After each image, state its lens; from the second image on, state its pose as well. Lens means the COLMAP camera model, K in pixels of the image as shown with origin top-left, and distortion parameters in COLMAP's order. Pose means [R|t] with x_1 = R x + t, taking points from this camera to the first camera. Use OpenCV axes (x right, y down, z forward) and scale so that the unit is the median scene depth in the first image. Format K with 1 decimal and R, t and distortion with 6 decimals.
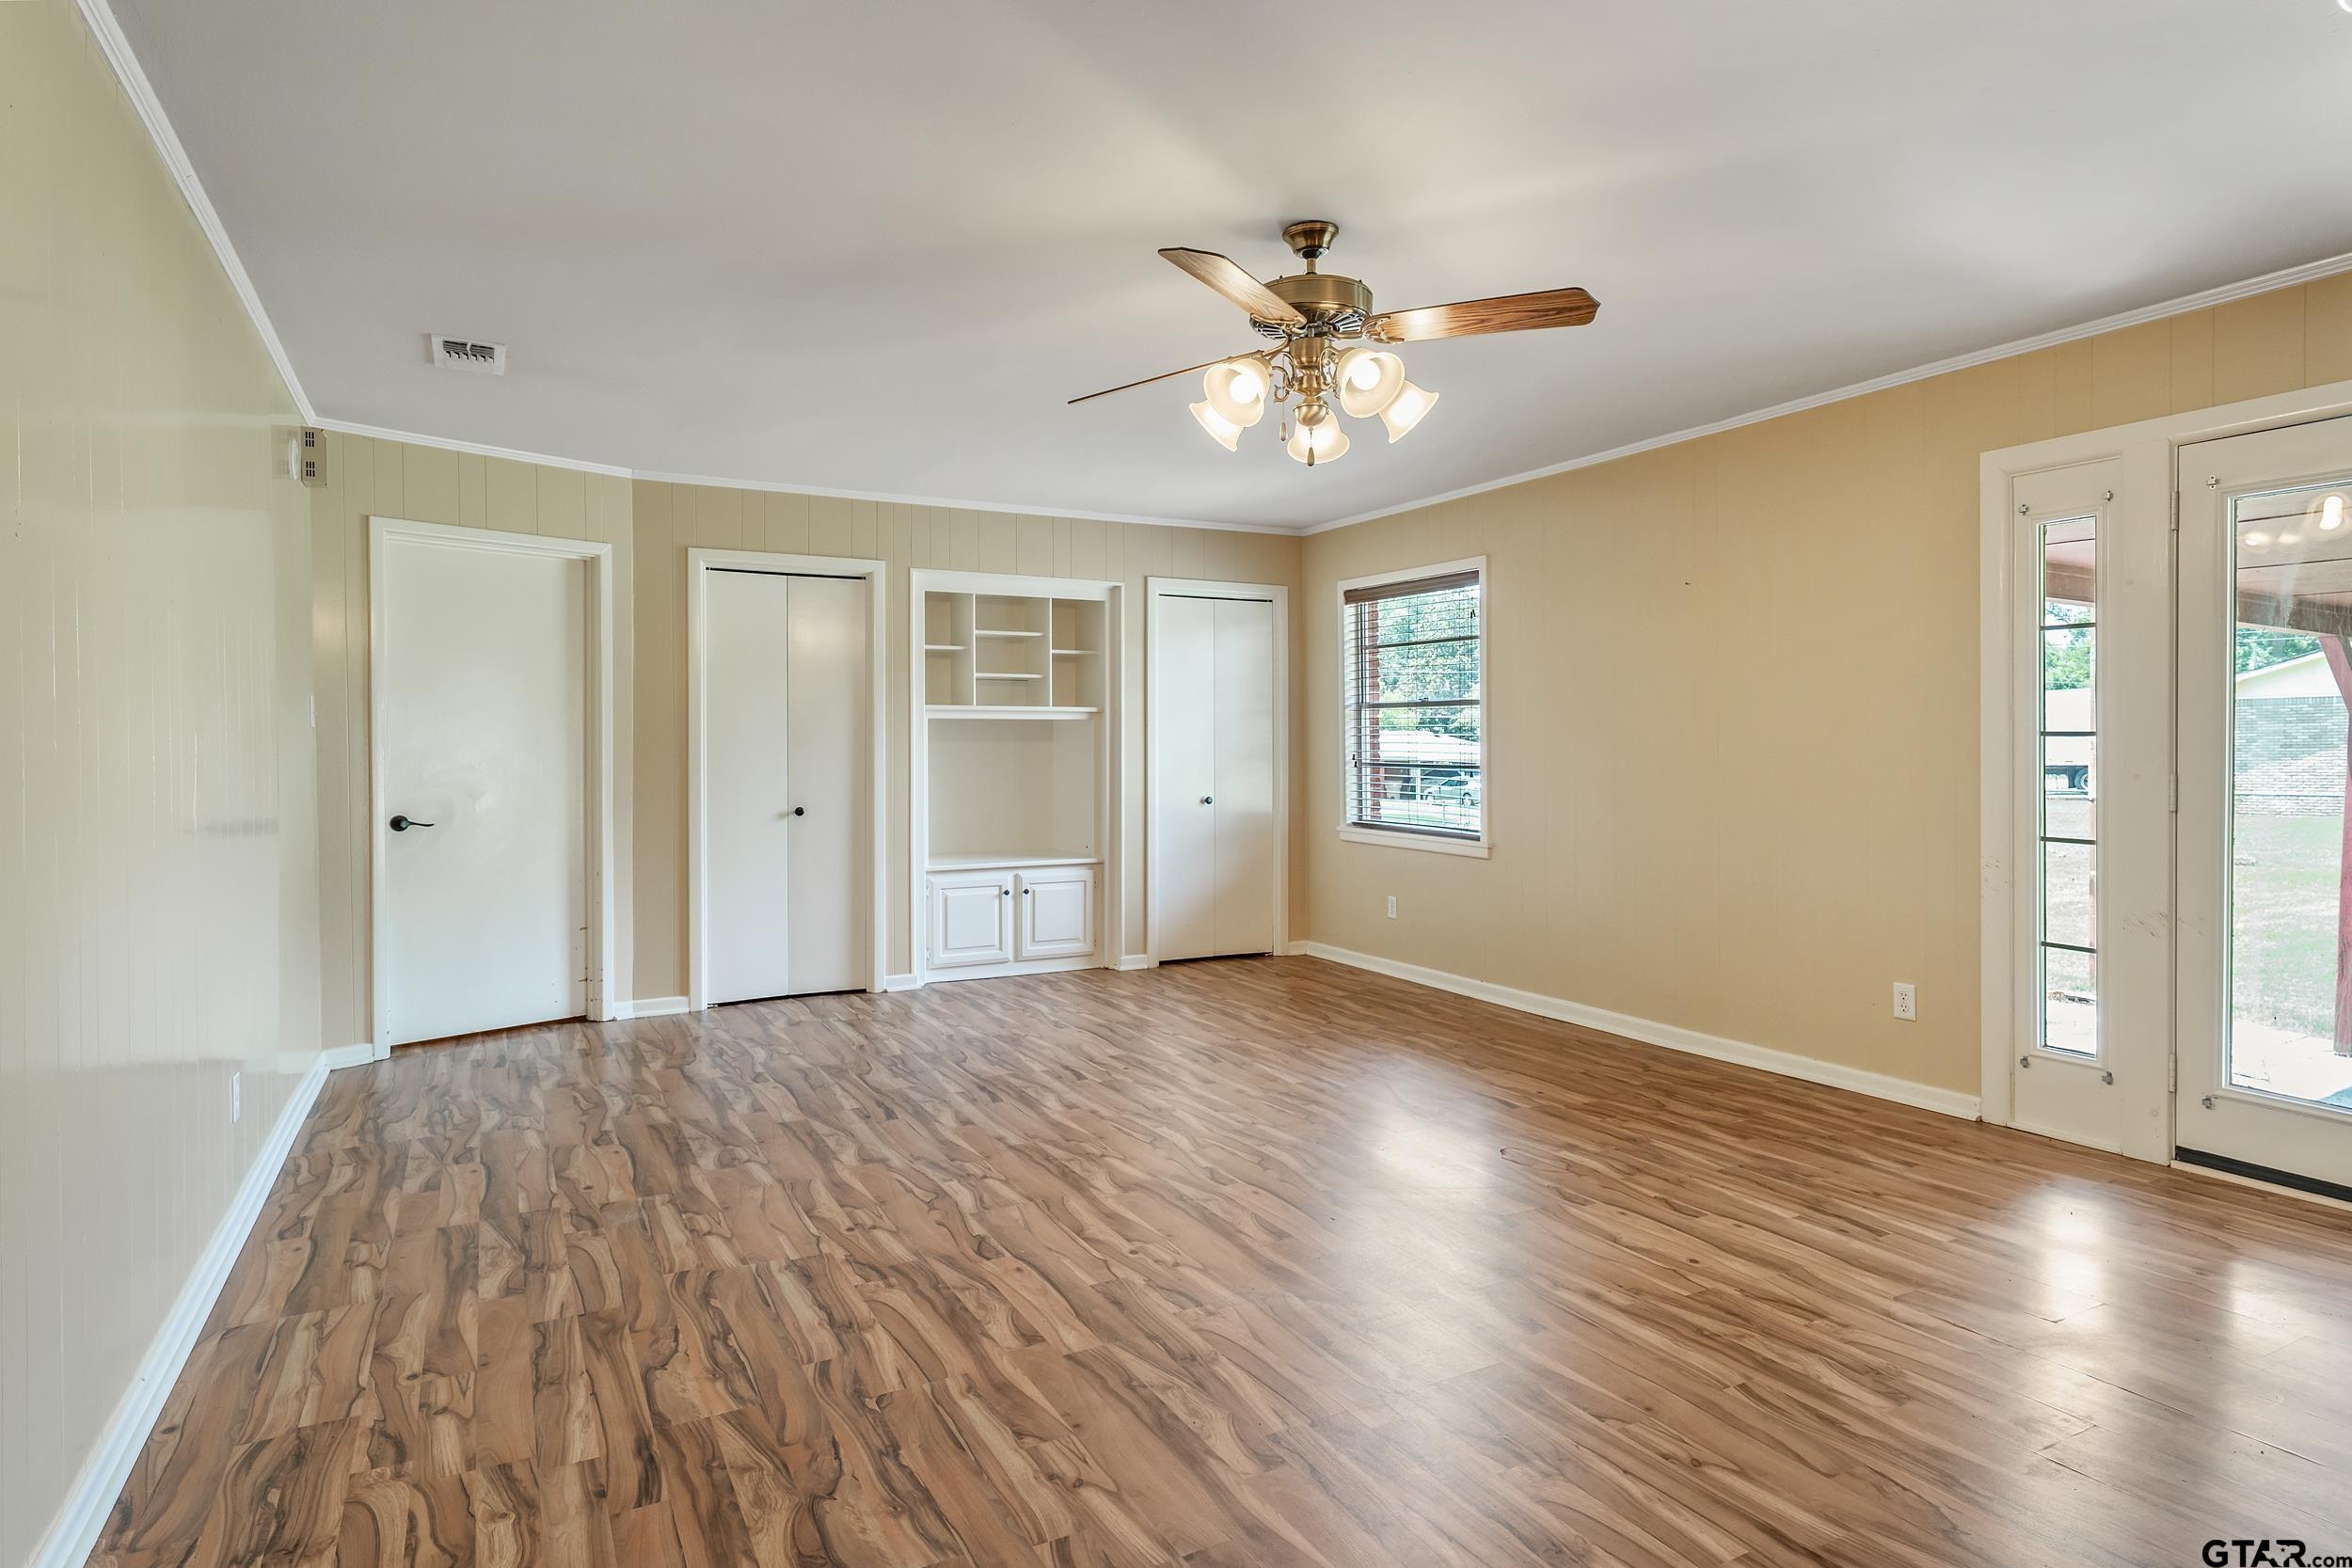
lens RADIAL K [[1300.4, 0, 1171.0], [0, 1300.4, 767.1], [0, 0, 1]] dist [0.002784, -0.000266]
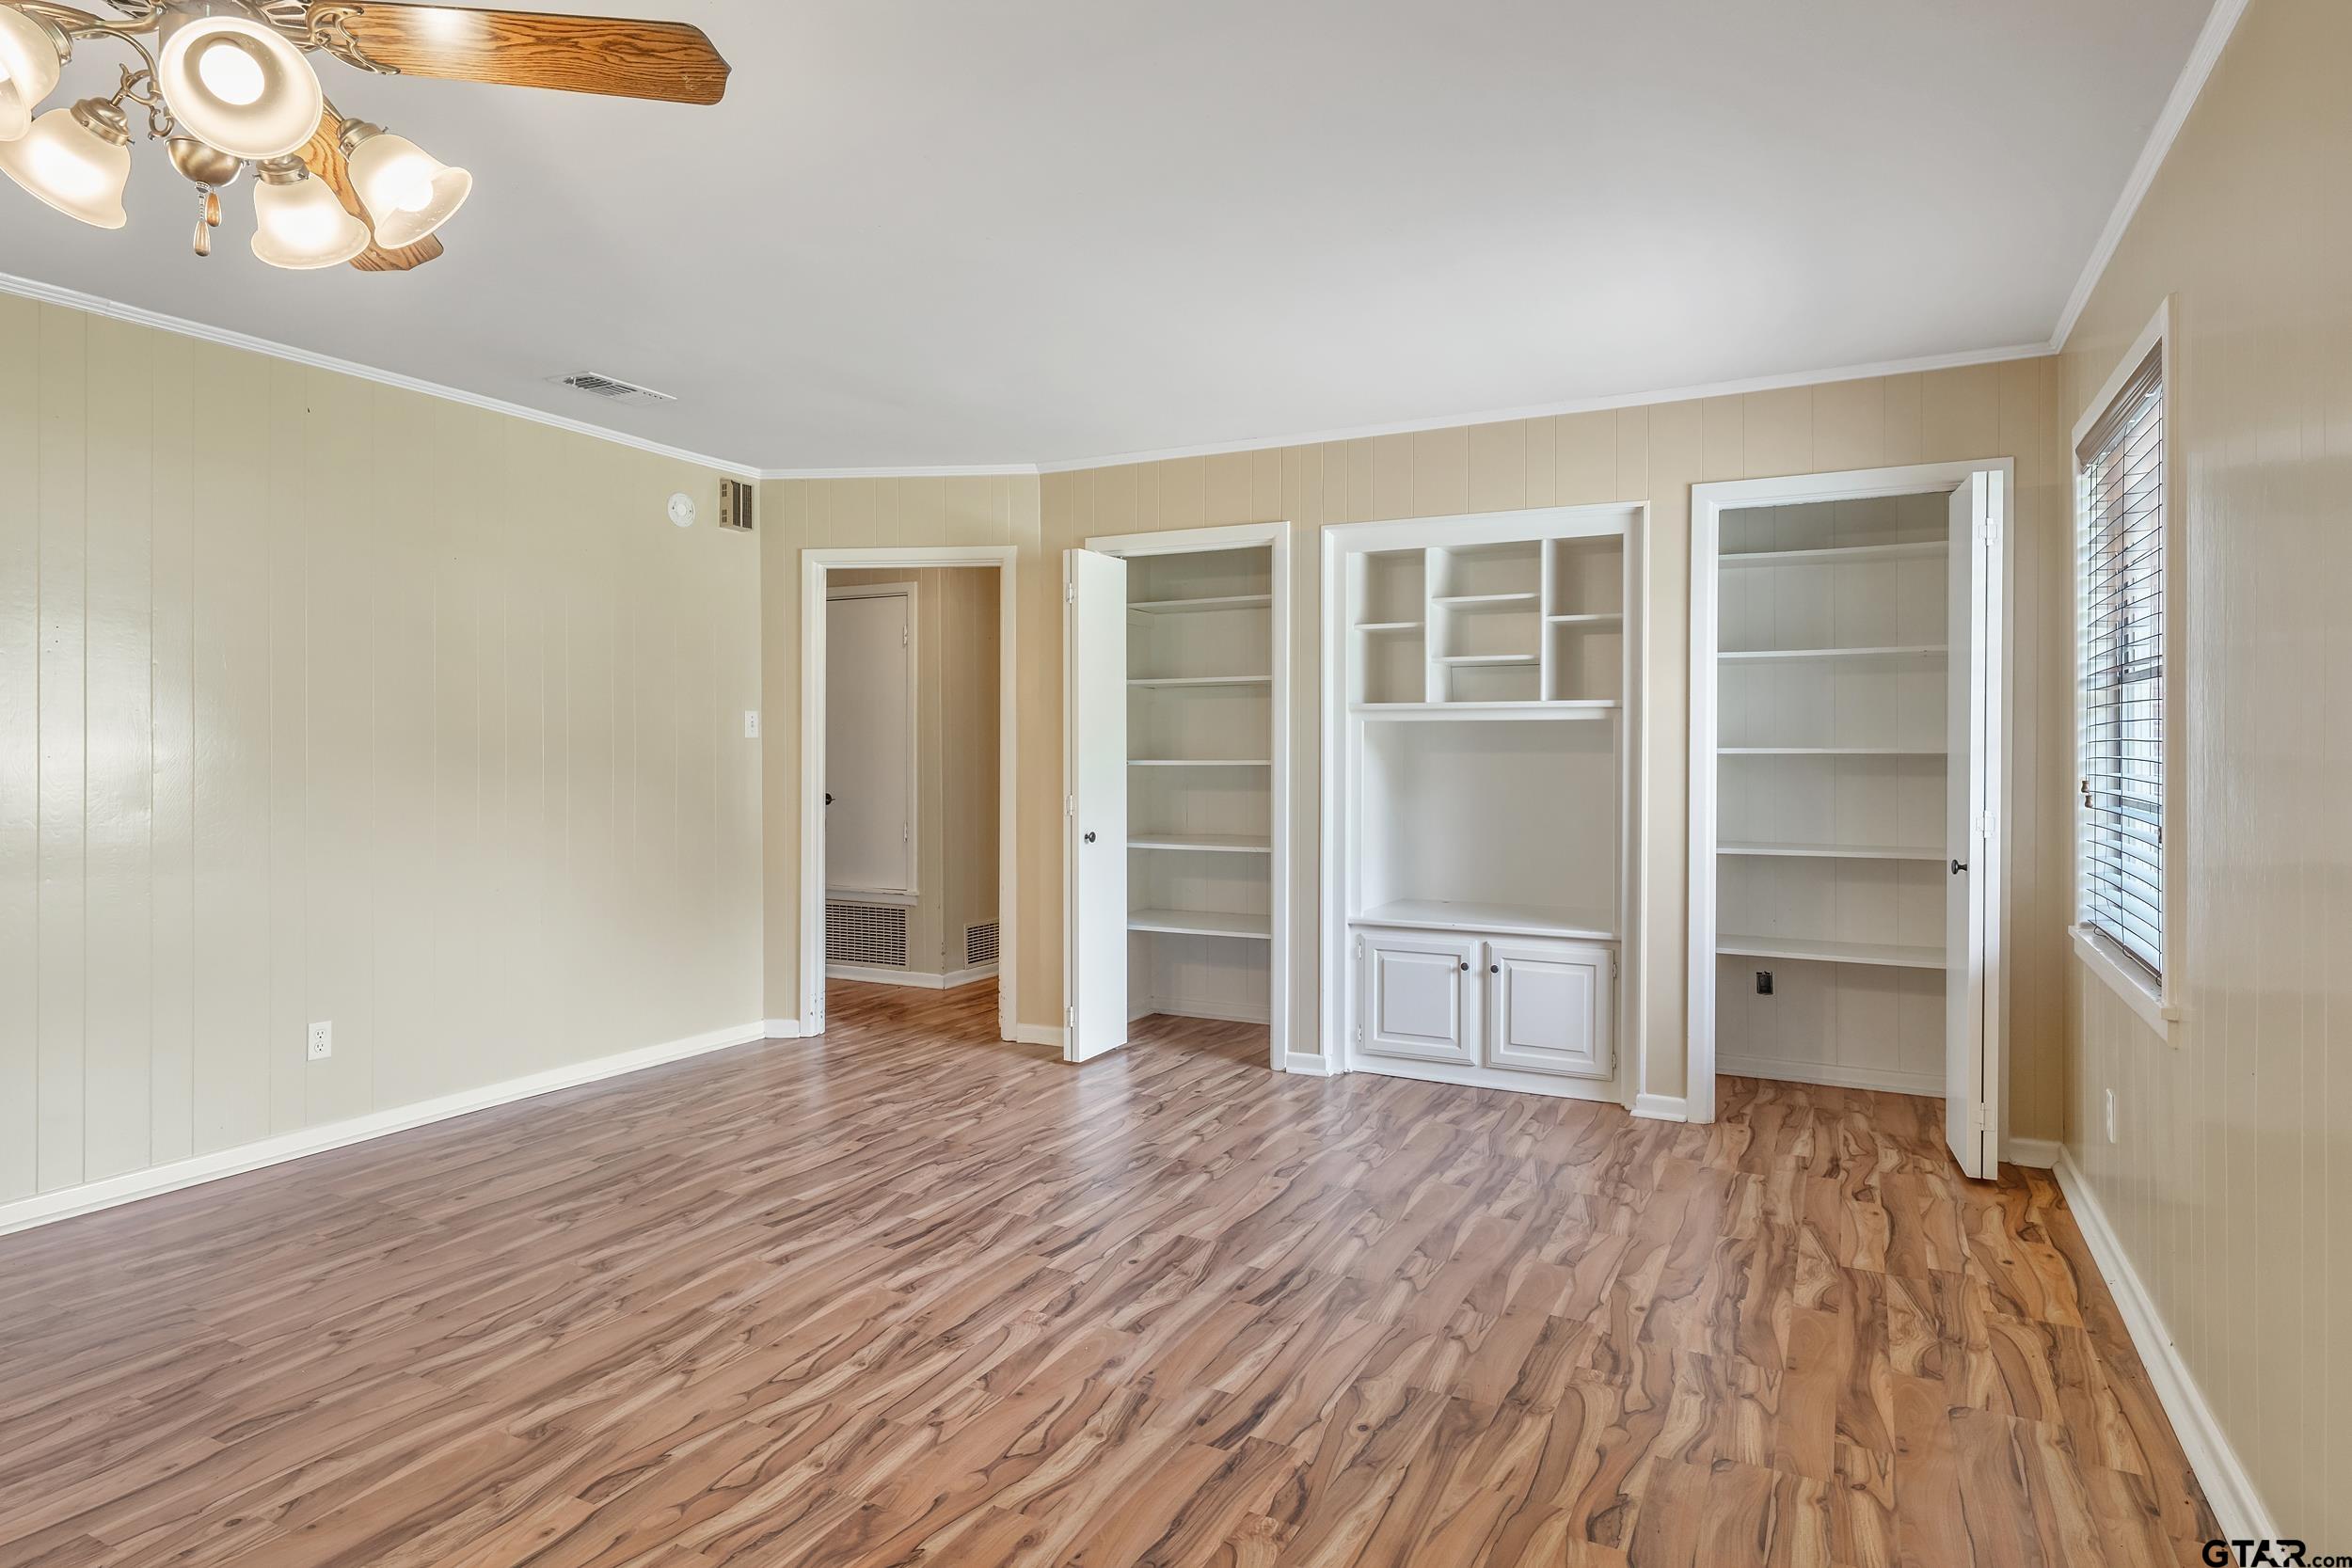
lens RADIAL K [[1300.4, 0, 1171.9], [0, 1300.4, 776.6], [0, 0, 1]] dist [0.002784, -0.000266]
pose [[0.565847, 0.017917, -0.824316, 0.425213], [-0.017163, 0.999803, 0.009950, -0.012804], [0.824332, 0.008517, 0.566043, 0.548979]]
